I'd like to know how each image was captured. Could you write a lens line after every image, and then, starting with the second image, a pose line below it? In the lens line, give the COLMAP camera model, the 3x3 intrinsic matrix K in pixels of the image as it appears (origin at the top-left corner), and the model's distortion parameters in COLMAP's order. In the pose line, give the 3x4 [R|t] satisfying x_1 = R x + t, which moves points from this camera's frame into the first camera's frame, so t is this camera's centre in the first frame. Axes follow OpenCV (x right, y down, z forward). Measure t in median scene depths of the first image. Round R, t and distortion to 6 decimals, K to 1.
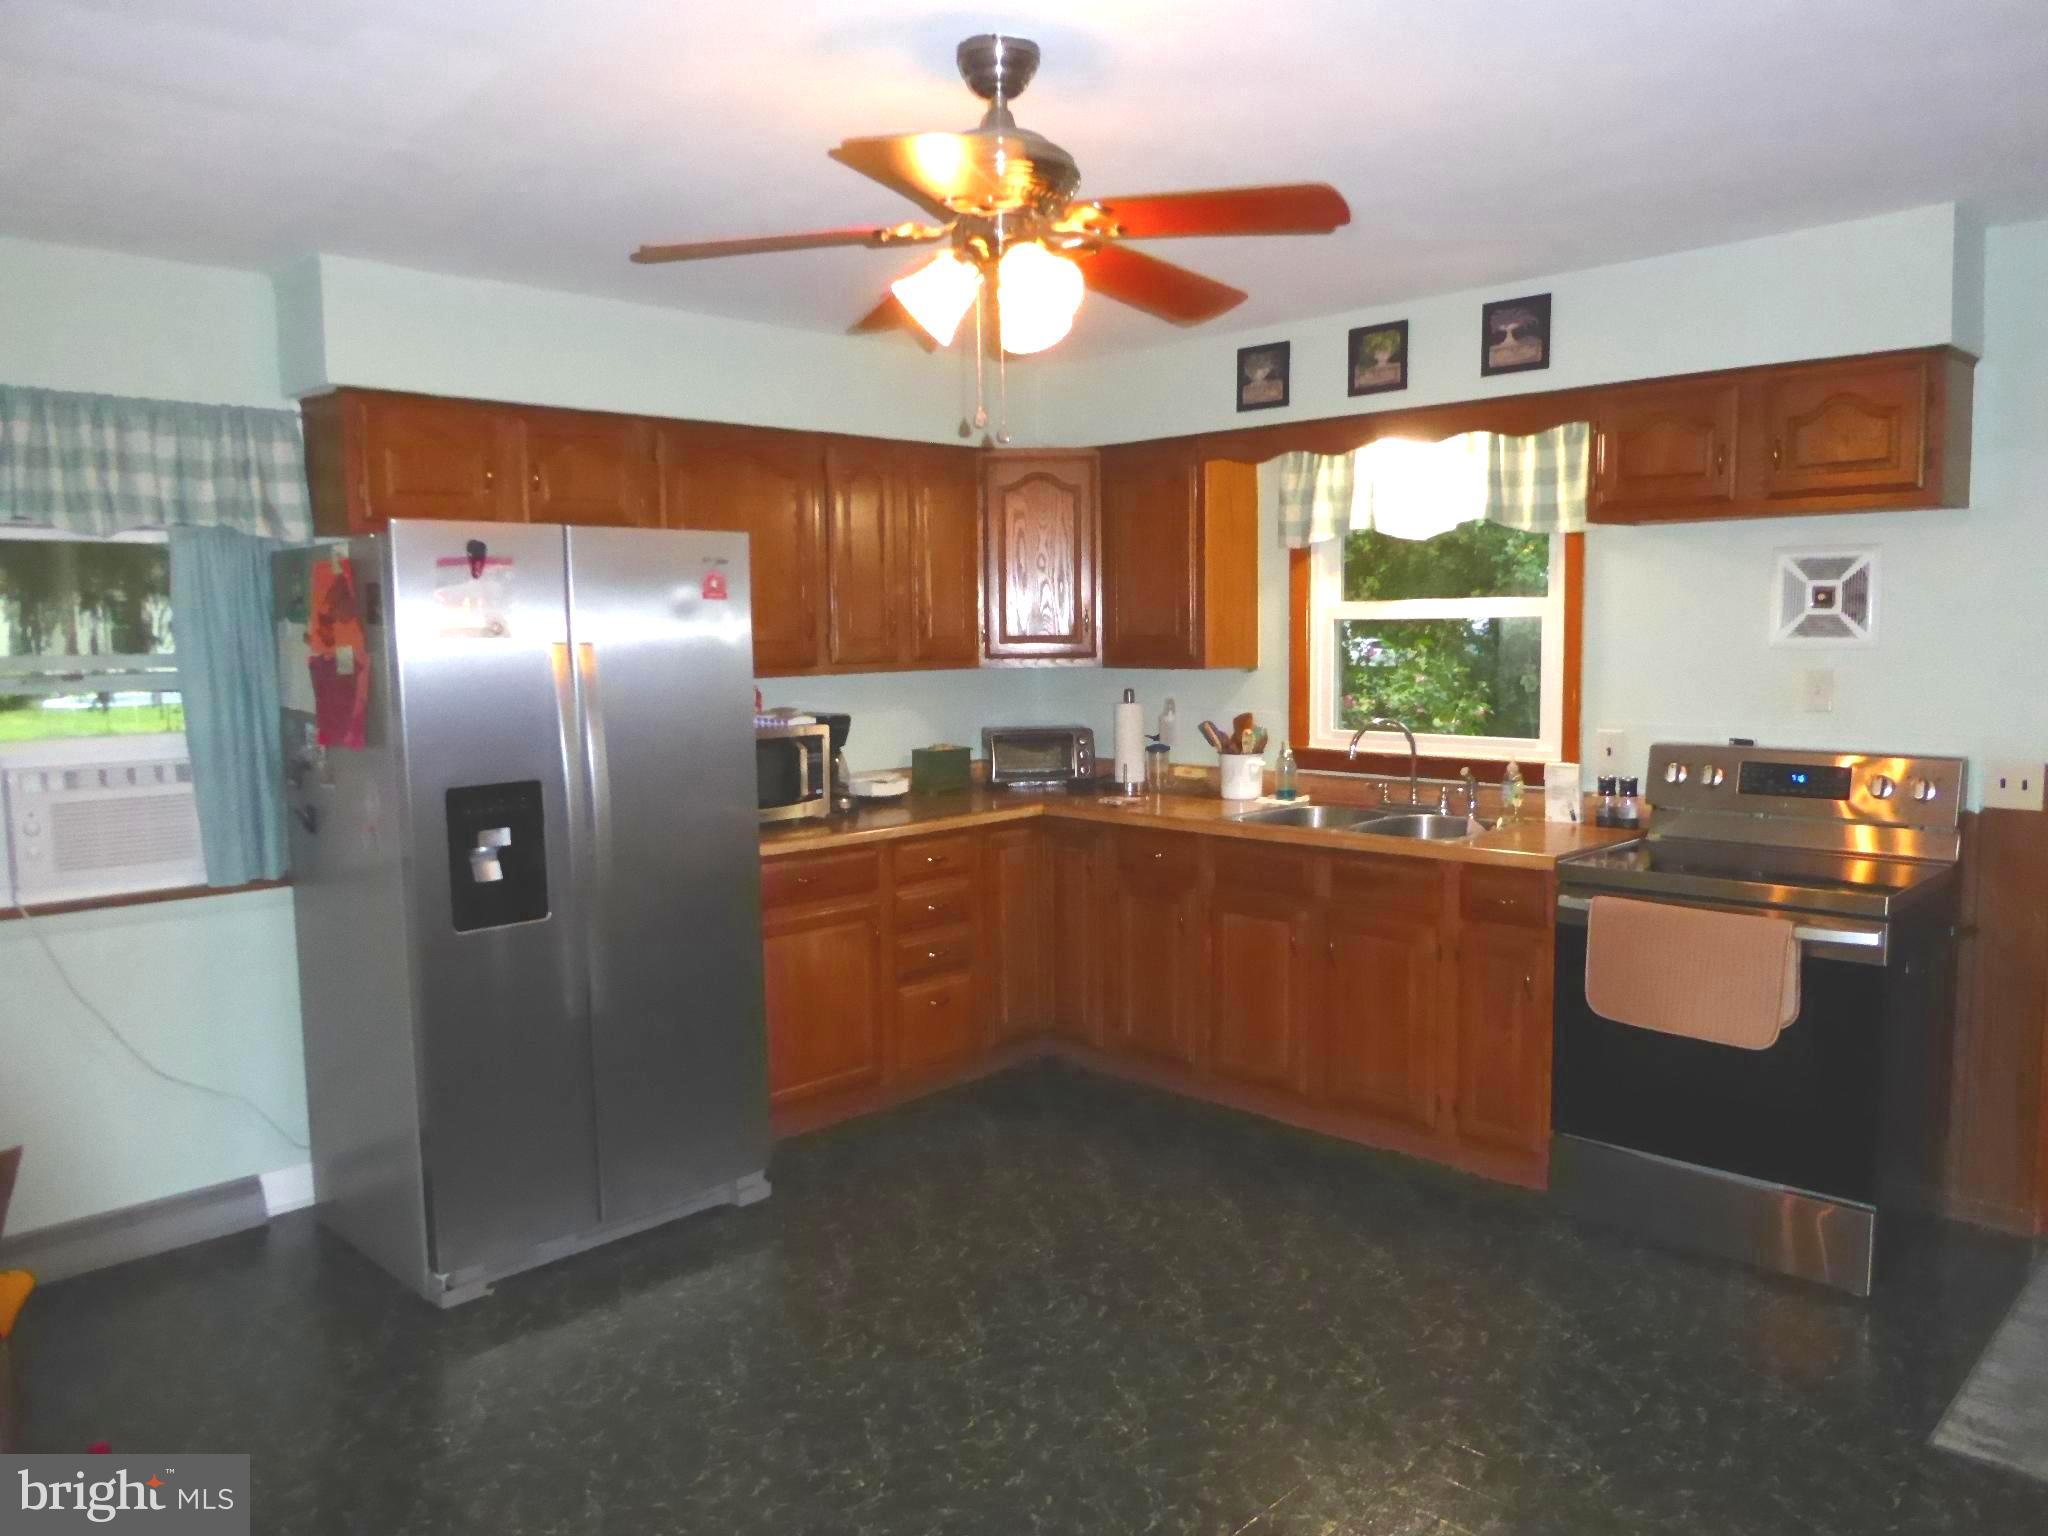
lens RADIAL K [[1438.5, 0, 1037.7], [0, 1438.5, 769.9], [0, 0, 1]] dist [0.007854, 0.003704]
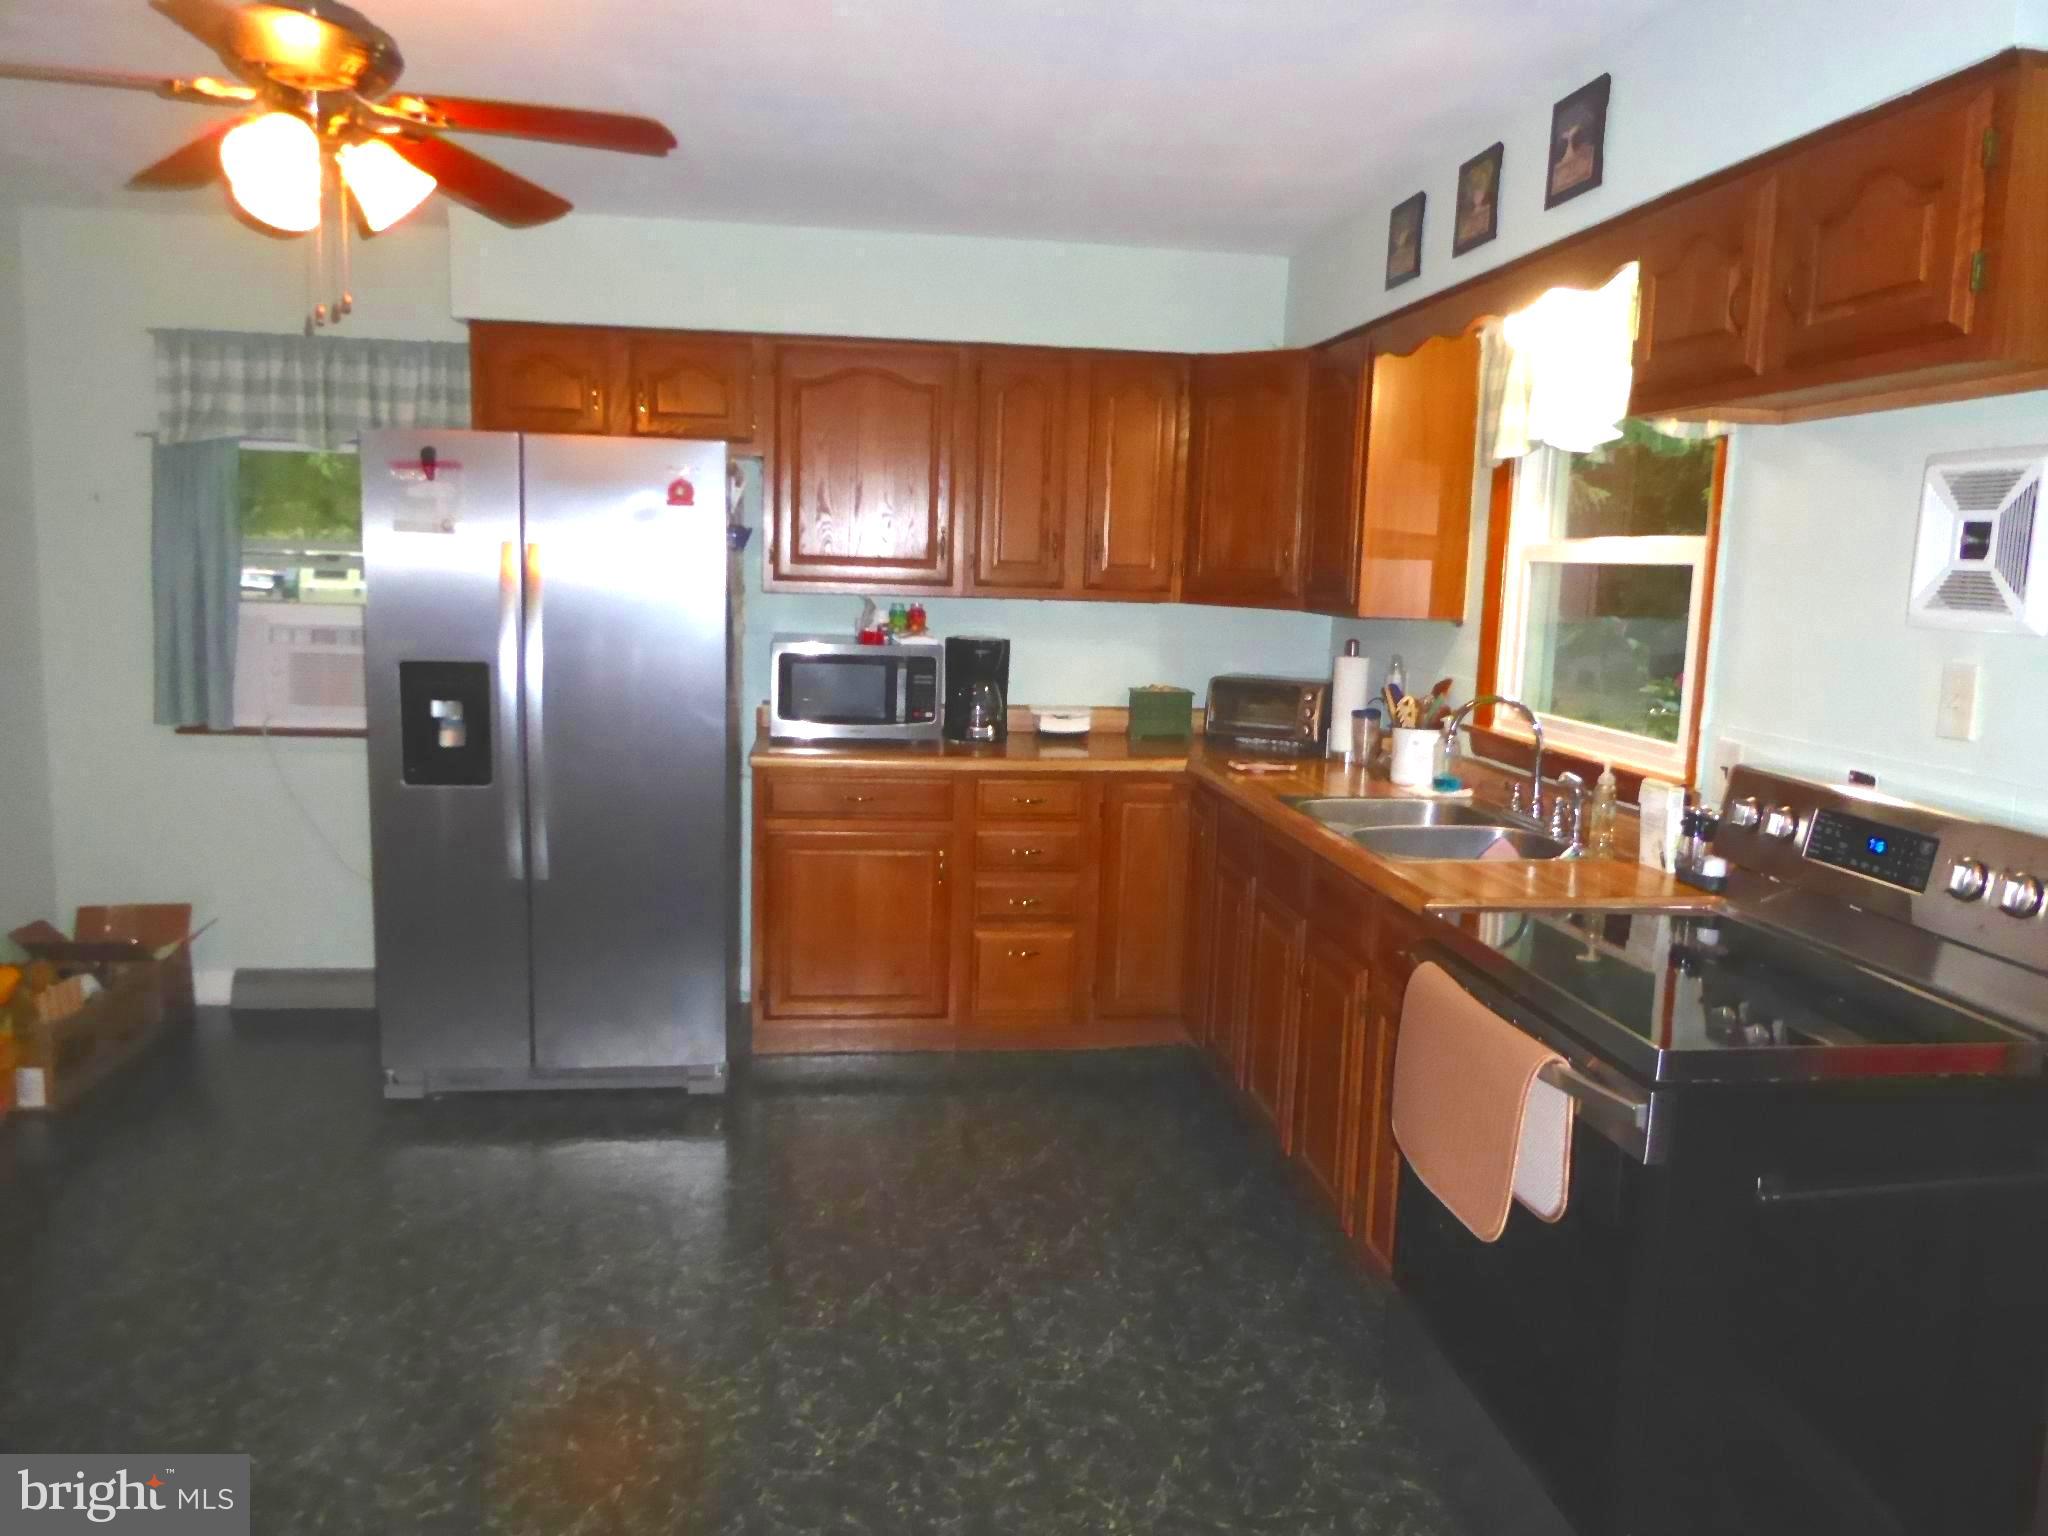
lens RADIAL K [[1438.5, 0, 1031.2], [0, 1438.5, 765.0], [0, 0, 1]] dist [0.007854, 0.003704]
pose [[0.795284, 0.124211, -0.593375, 0.596687], [-0.103082, 0.992239, 0.069546, -0.032337], [0.597408, 0.005857, 0.801916, 0.315424]]
